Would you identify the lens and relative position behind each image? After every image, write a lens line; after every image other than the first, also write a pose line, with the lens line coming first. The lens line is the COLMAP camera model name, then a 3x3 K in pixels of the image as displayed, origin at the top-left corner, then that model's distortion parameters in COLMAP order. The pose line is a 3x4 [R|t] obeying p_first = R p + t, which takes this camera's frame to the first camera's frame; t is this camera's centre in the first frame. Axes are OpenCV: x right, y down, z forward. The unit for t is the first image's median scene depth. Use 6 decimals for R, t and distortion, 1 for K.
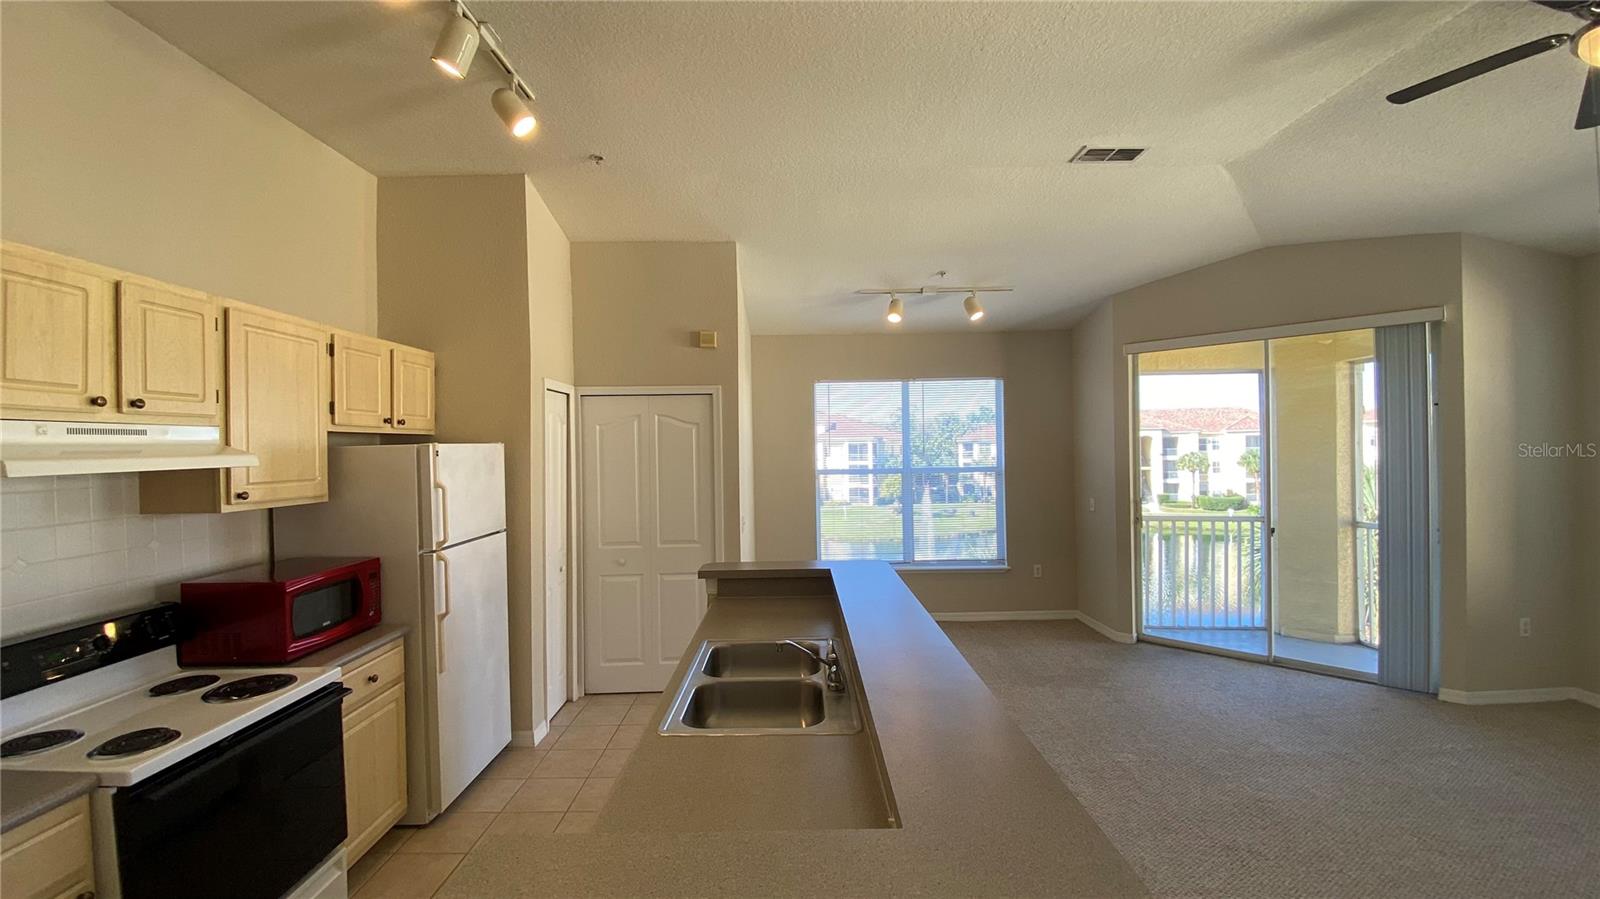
lens RADIAL K [[644.9, 0, 795.3], [0, 644.9, 447.1], [0, 0, 1]] dist [0.036075, -0.029246]
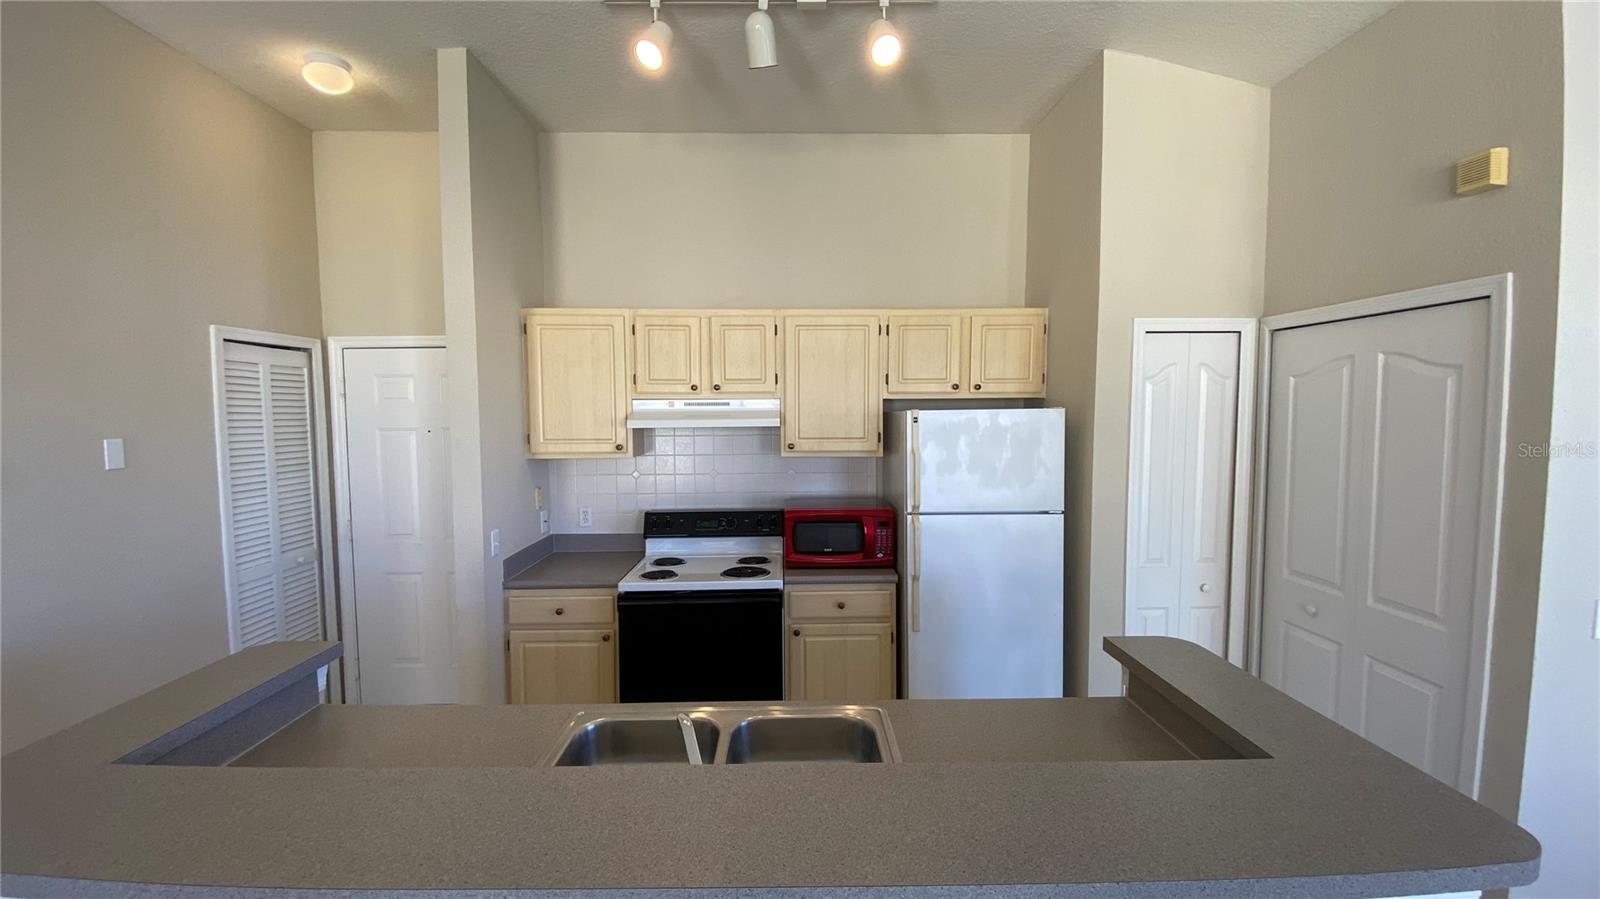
lens RADIAL K [[644.9, 0, 795.3], [0, 644.9, 447.1], [0, 0, 1]] dist [0.036075, -0.029246]
pose [[0.009313, 0.073689, -0.997238, 0.276238], [0.004007, 0.997270, 0.073728, -0.013863], [0.999949, -0.004682, 0.008992, 0.477704]]
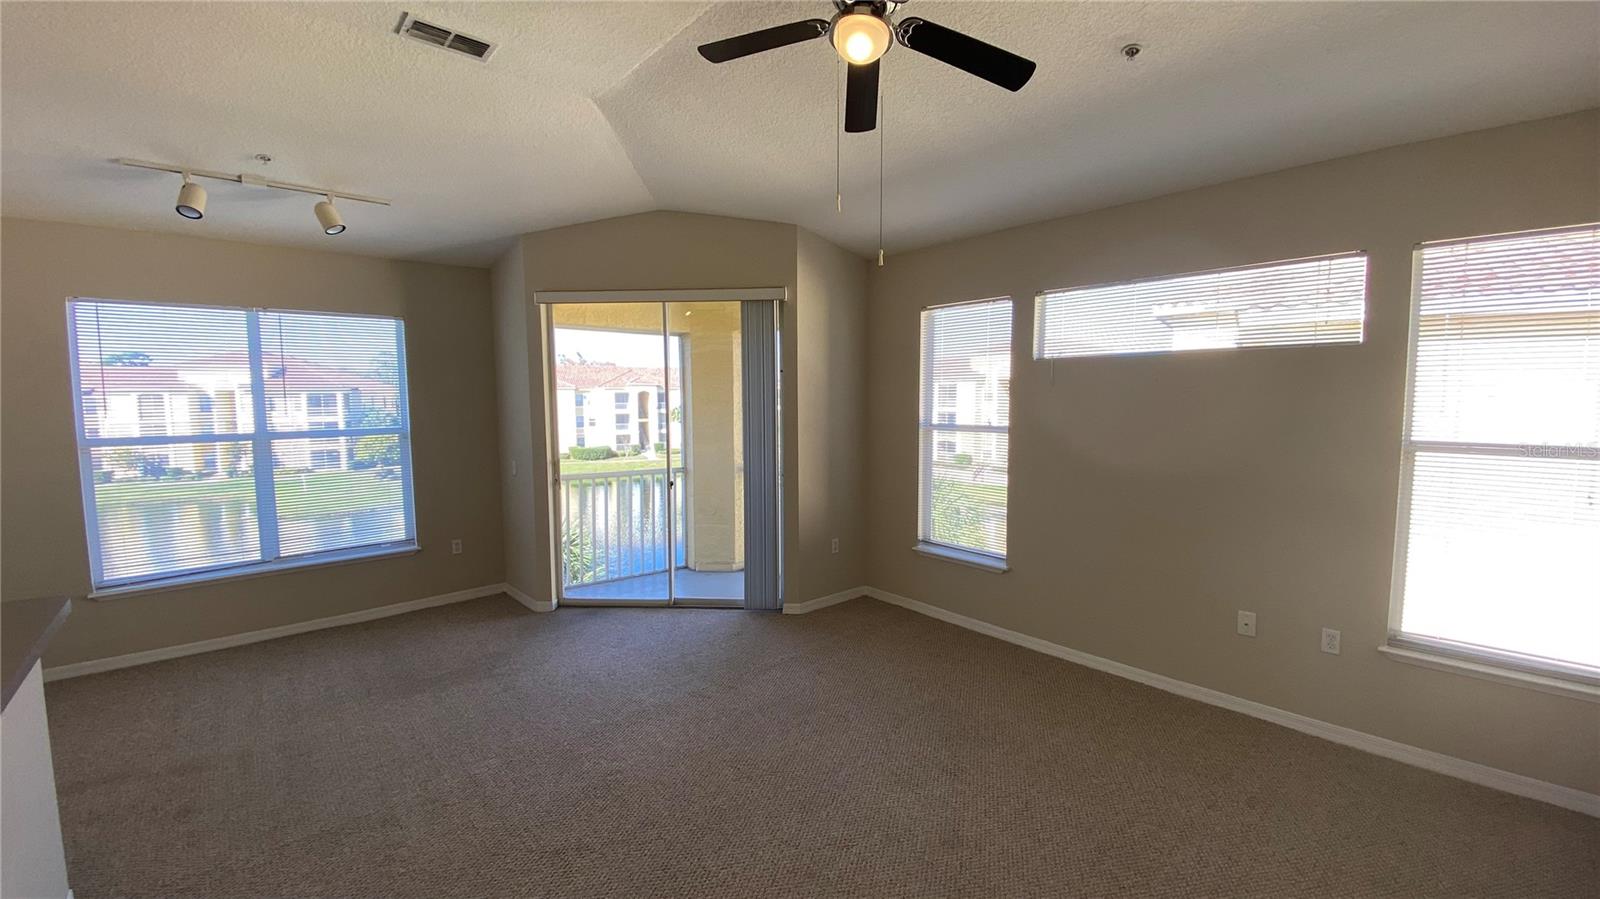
lens RADIAL K [[644.9, 0, 795.3], [0, 644.9, 447.1], [0, 0, 1]] dist [0.036075, -0.029246]
pose [[0.755631, -0.042050, 0.653646, 0.189282], [-0.005309, 0.997511, 0.070309, -0.007143], [-0.654976, -0.056598, 0.753527, 0.068907]]
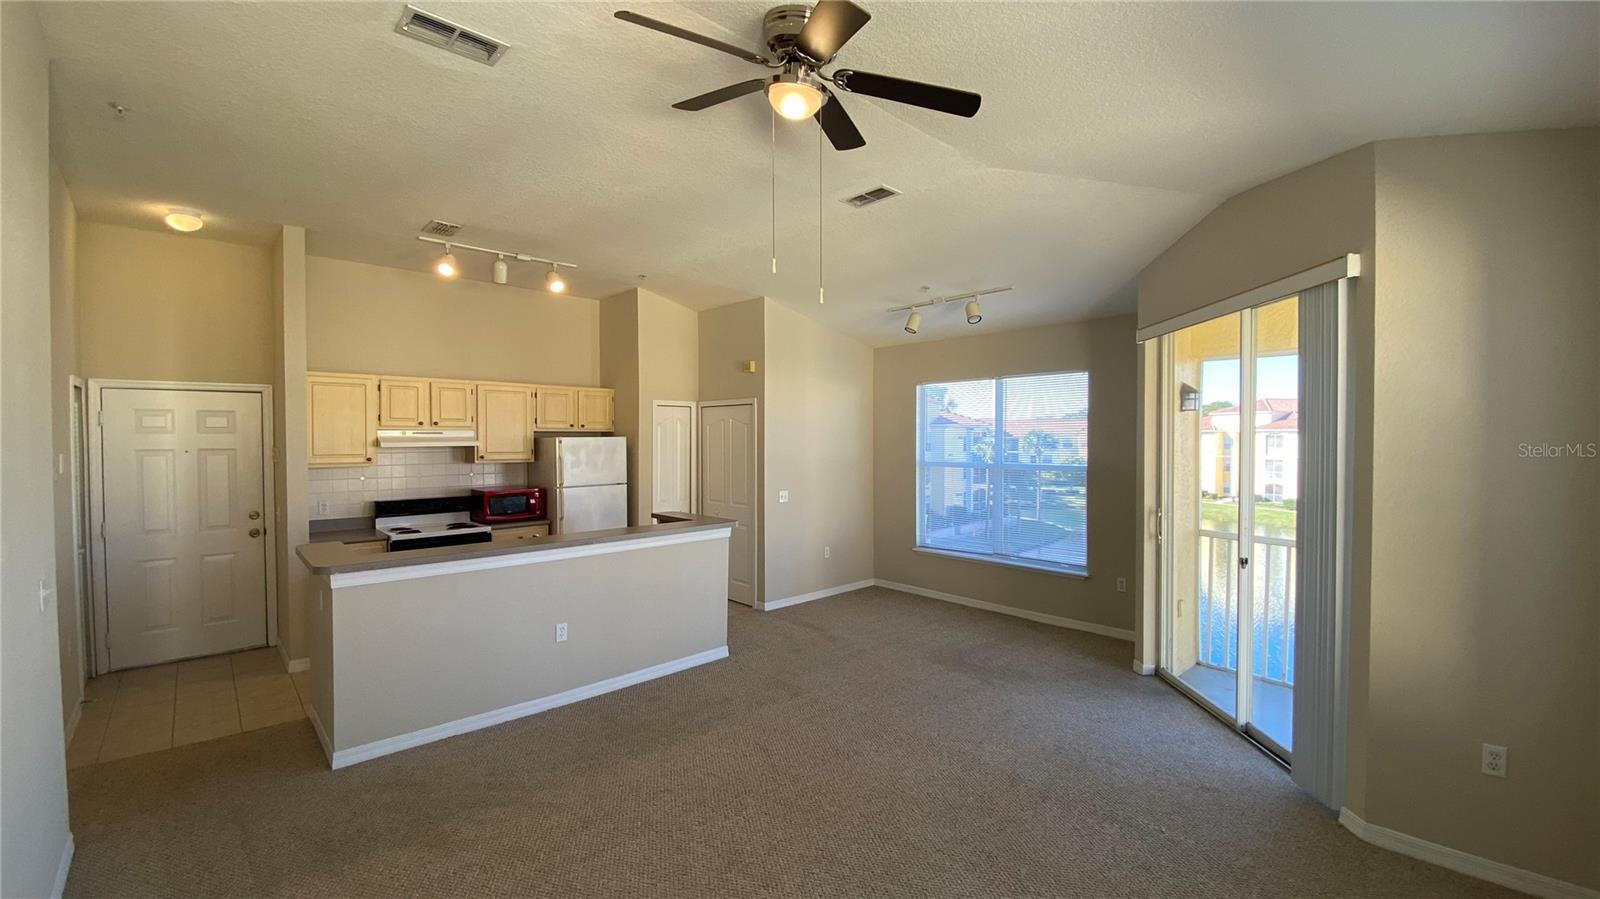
lens RADIAL K [[644.9, 0, 795.3], [0, 644.9, 447.1], [0, 0, 1]] dist [0.036075, -0.029246]
pose [[0.678037, 0.025689, -0.734578, 0.902366], [-0.010184, 0.999621, 0.025557, -0.020943], [0.734957, -0.009848, 0.678042, 0.079899]]
